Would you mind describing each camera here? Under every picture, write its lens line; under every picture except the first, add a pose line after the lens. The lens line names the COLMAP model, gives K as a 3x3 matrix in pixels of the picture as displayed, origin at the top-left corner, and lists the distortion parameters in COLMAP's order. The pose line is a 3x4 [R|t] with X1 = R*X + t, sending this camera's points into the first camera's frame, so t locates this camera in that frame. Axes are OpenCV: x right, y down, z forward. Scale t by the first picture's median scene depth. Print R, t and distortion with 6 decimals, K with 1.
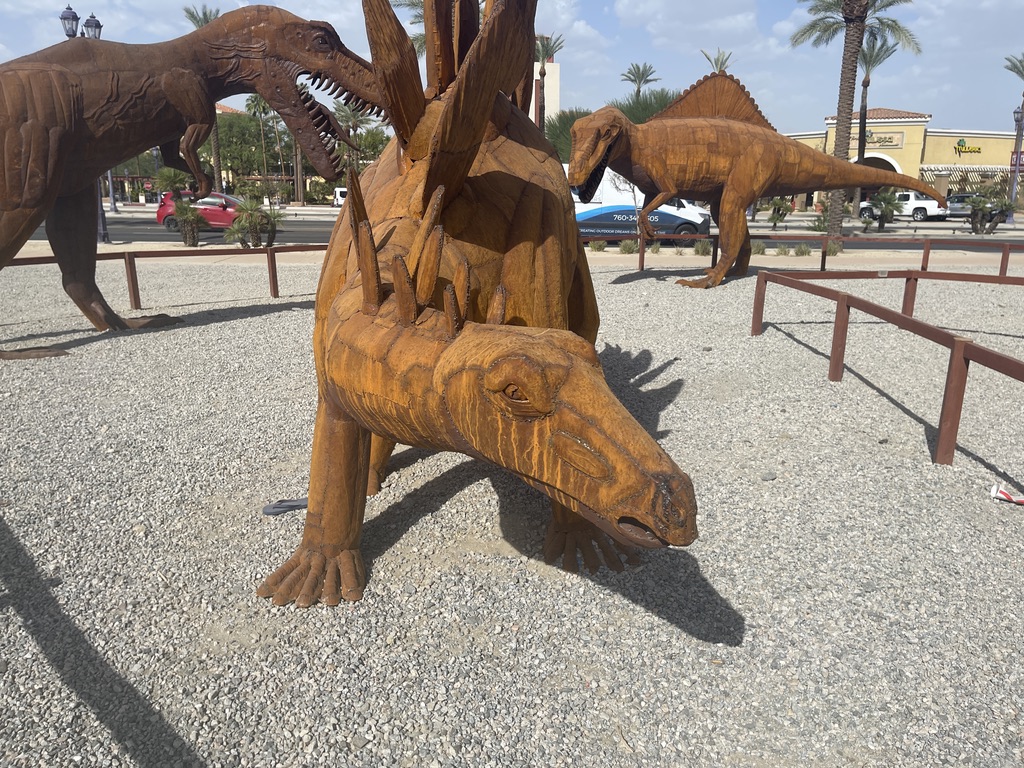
lens RADIAL K [[771.6, 0, 510.3], [0, 771.6, 379.4], [0, 0, 1]] dist [0.029516, -0.008699]
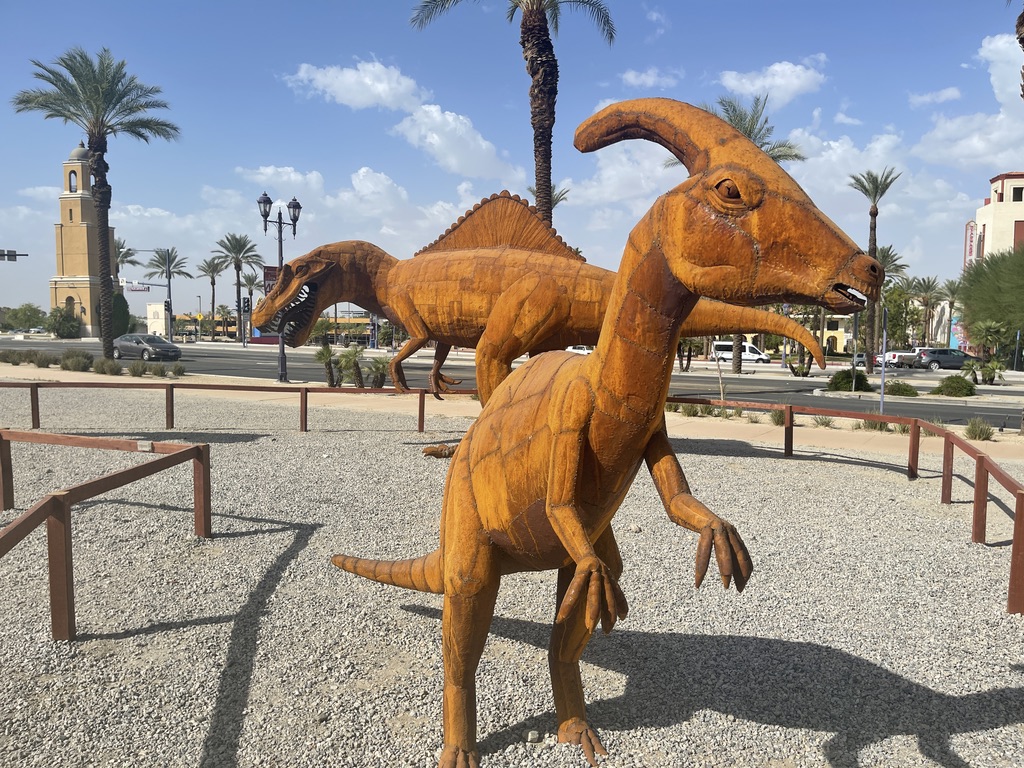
lens RADIAL K [[771.6, 0, 511.7], [0, 771.6, 388.3], [0, 0, 1]] dist [0.029516, -0.008699]
pose [[0.834246, 0.044834, -0.549566, 0.729463], [-0.141084, 0.980867, -0.134147, -0.093257], [0.533037, 0.189446, 0.824610, 0.387966]]
